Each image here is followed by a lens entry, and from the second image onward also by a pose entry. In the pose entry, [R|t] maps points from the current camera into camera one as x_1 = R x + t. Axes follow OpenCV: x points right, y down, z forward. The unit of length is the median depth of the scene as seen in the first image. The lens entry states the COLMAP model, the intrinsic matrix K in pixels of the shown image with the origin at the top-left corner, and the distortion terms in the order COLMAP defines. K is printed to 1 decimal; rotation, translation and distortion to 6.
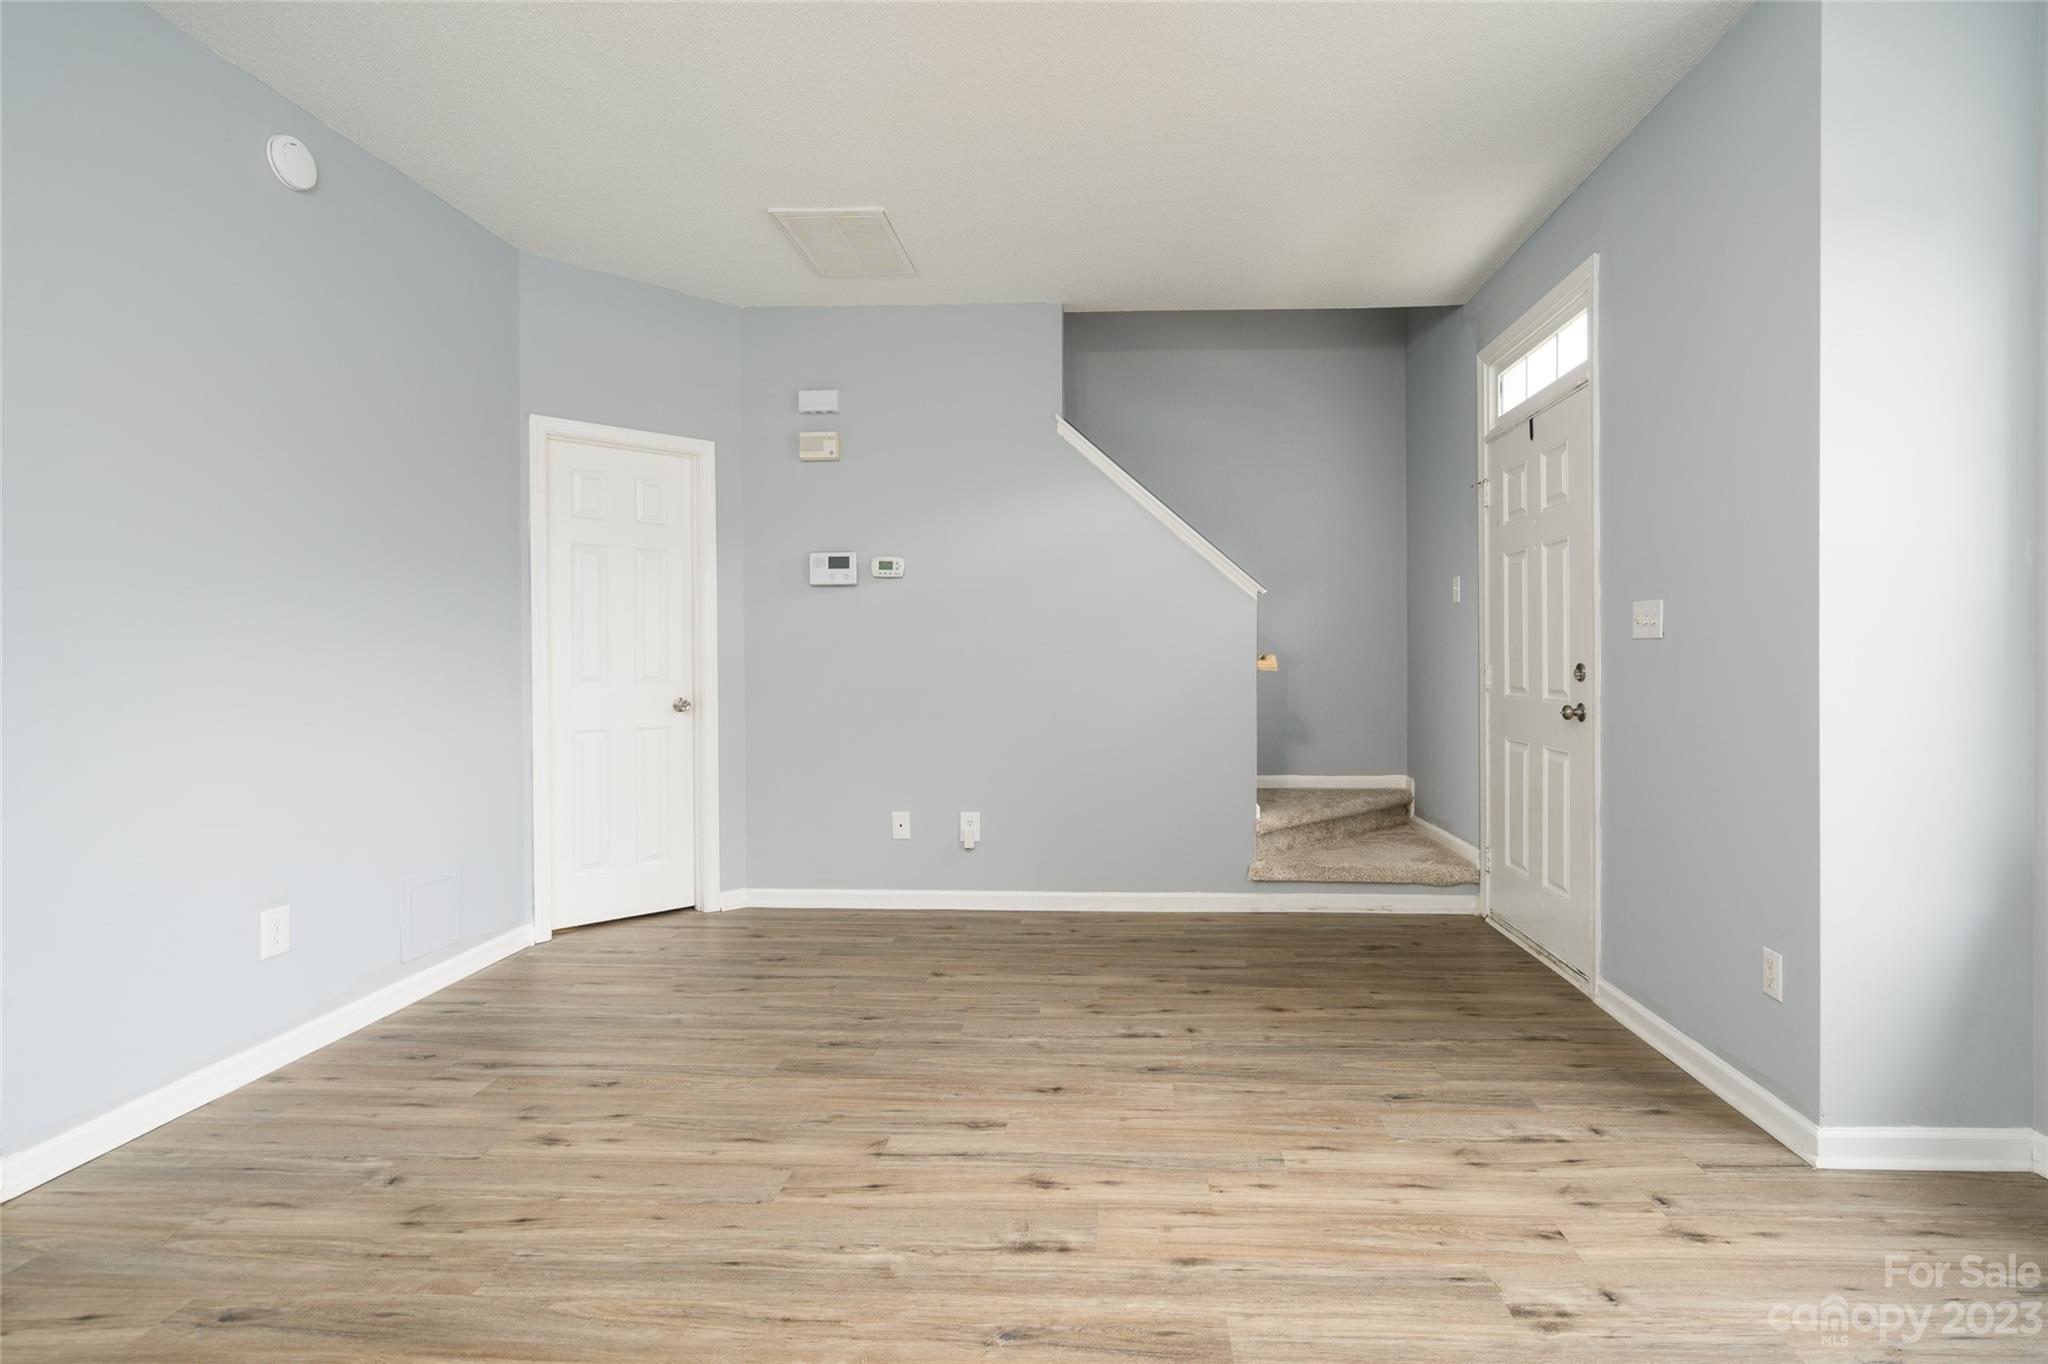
lens RADIAL K [[959.6, 0, 1094.9], [0, 959.6, 673.6], [0, 0, 1]] dist [-0.006708, 0.001259]
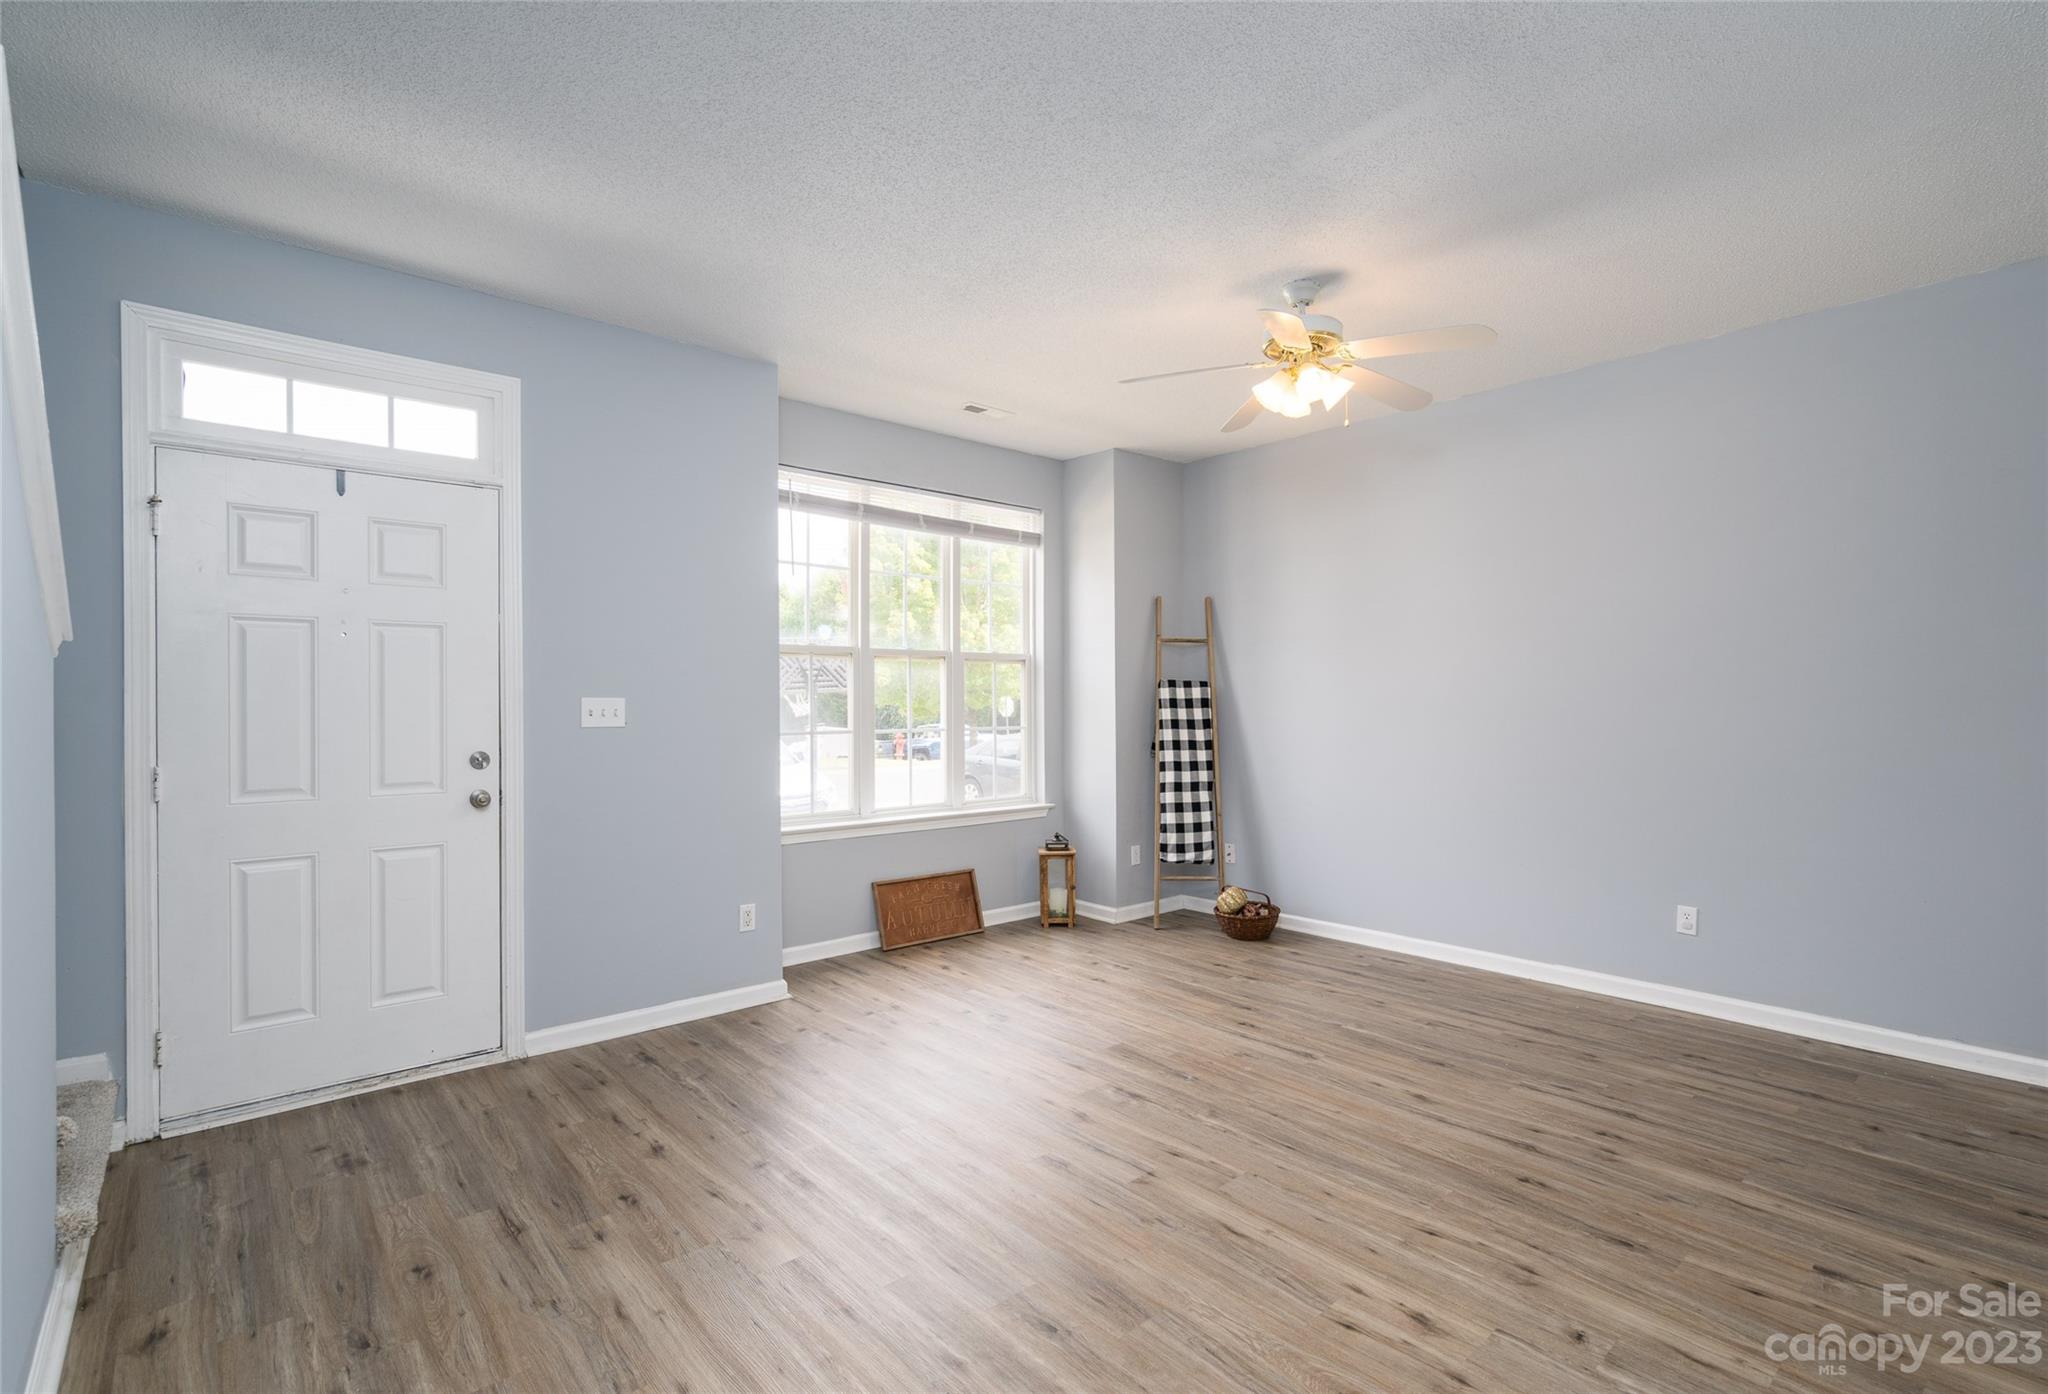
lens RADIAL K [[944.8, 0, 1057.9], [0, 944.8, 706.8], [0, 0, 1]] dist [-0.001052, 0.000160]
pose [[-0.693550, 0.000600, 0.720408, -0.800016], [0.017493, 0.999719, 0.016008, -0.078458], [-0.720196, 0.023705, -0.693366, 1.519711]]
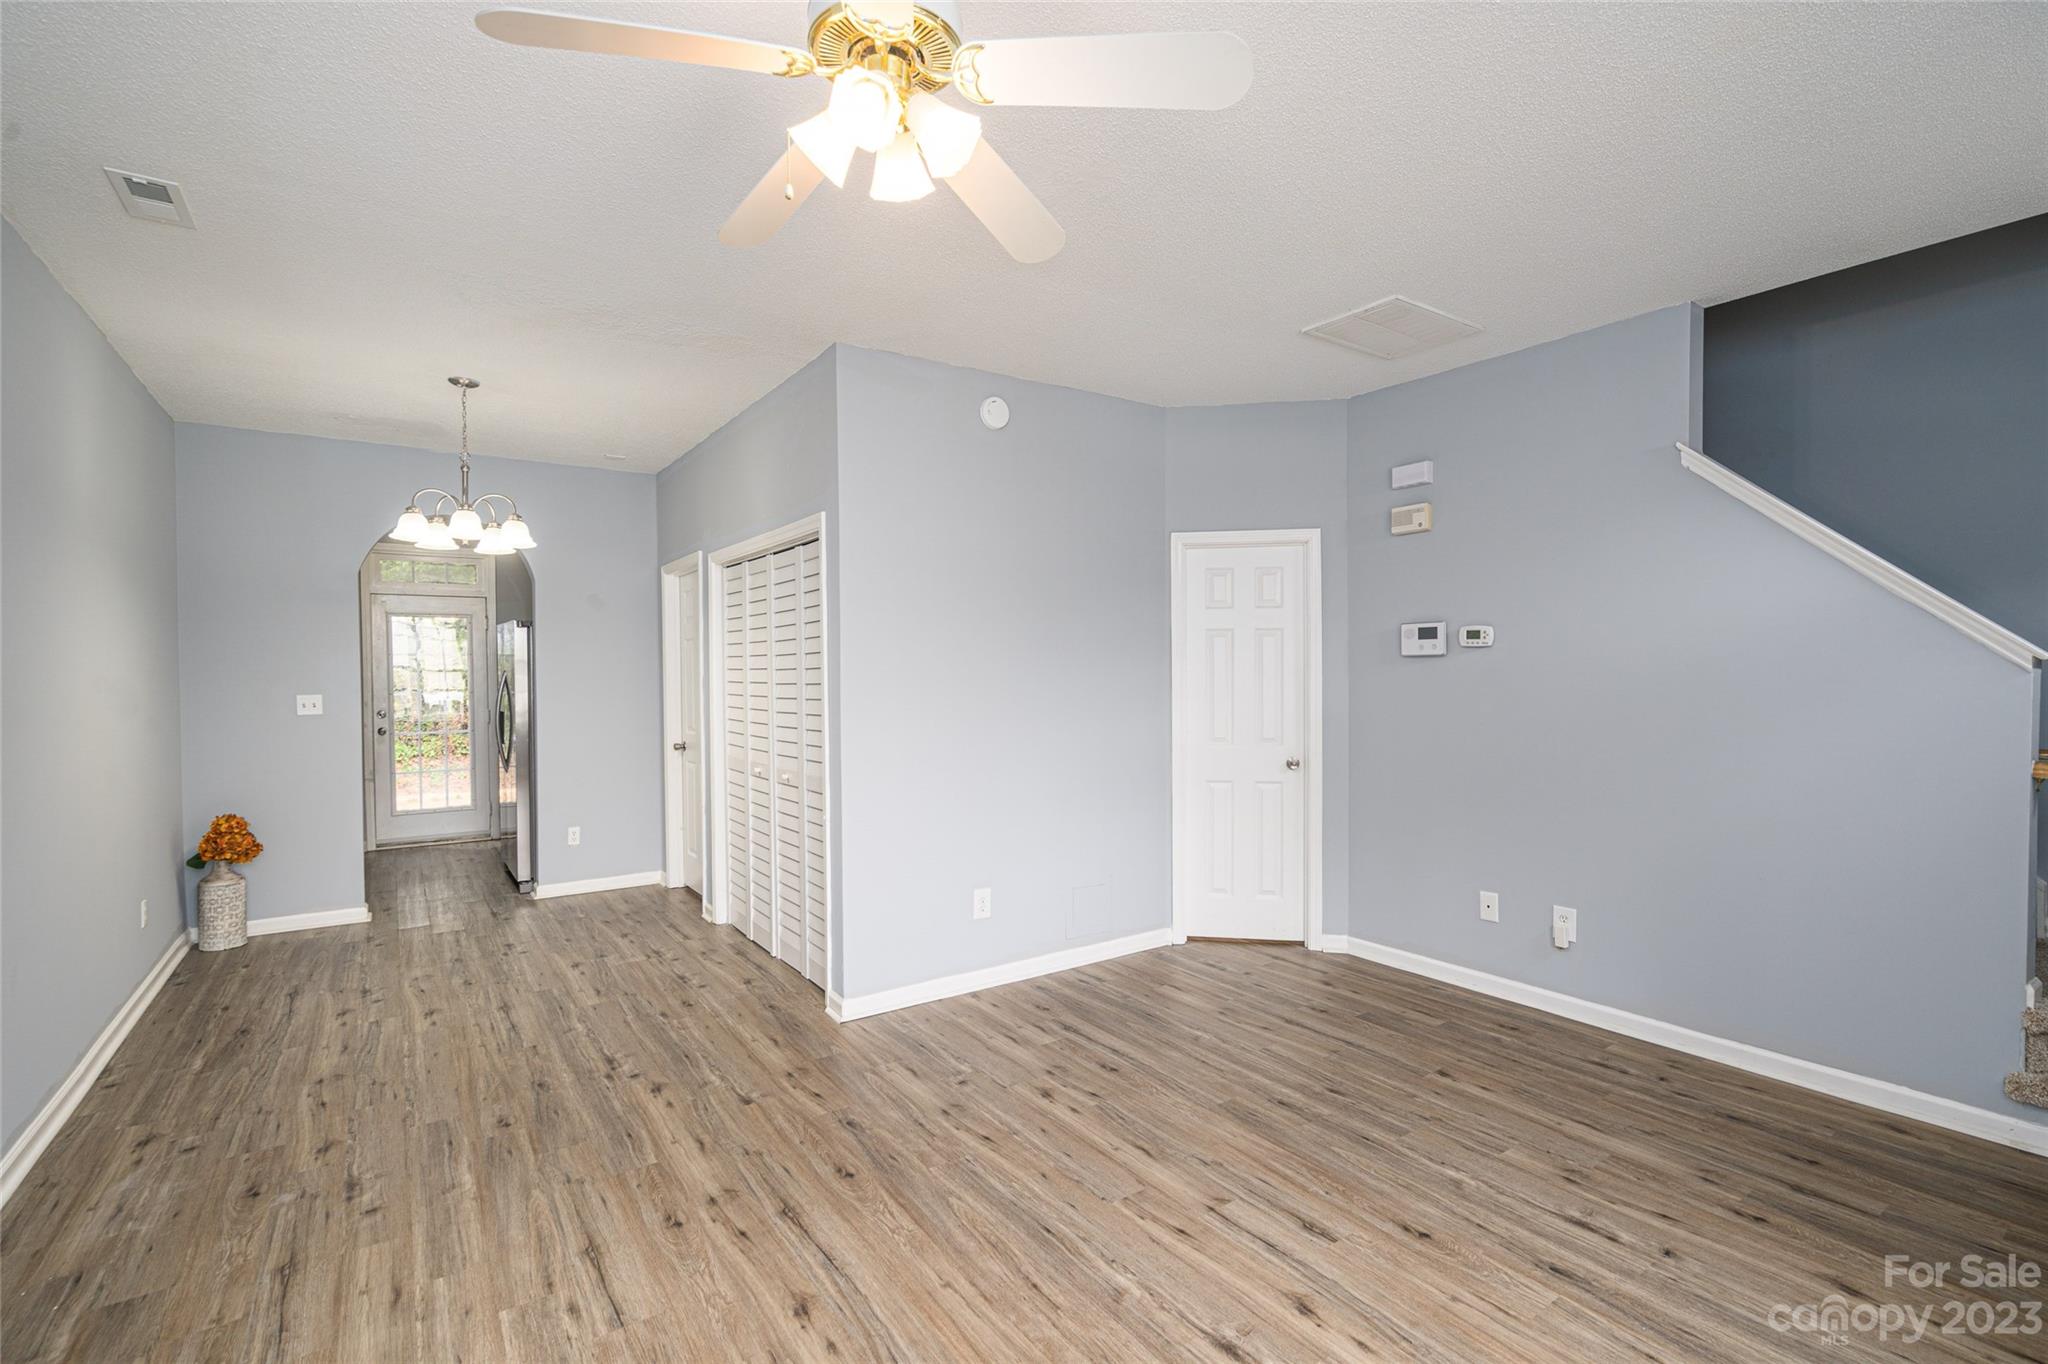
lens RADIAL K [[933.2, 0, 1030.5], [0, 933.2, 696.2], [0, 0, 1]] dist [-0.002676, 0.000830]
pose [[0.595385, 0.018785, -0.803221, 0.424998], [-0.006843, 0.999809, 0.018310, -0.102615], [0.803412, -0.005405, 0.595399, 0.136907]]
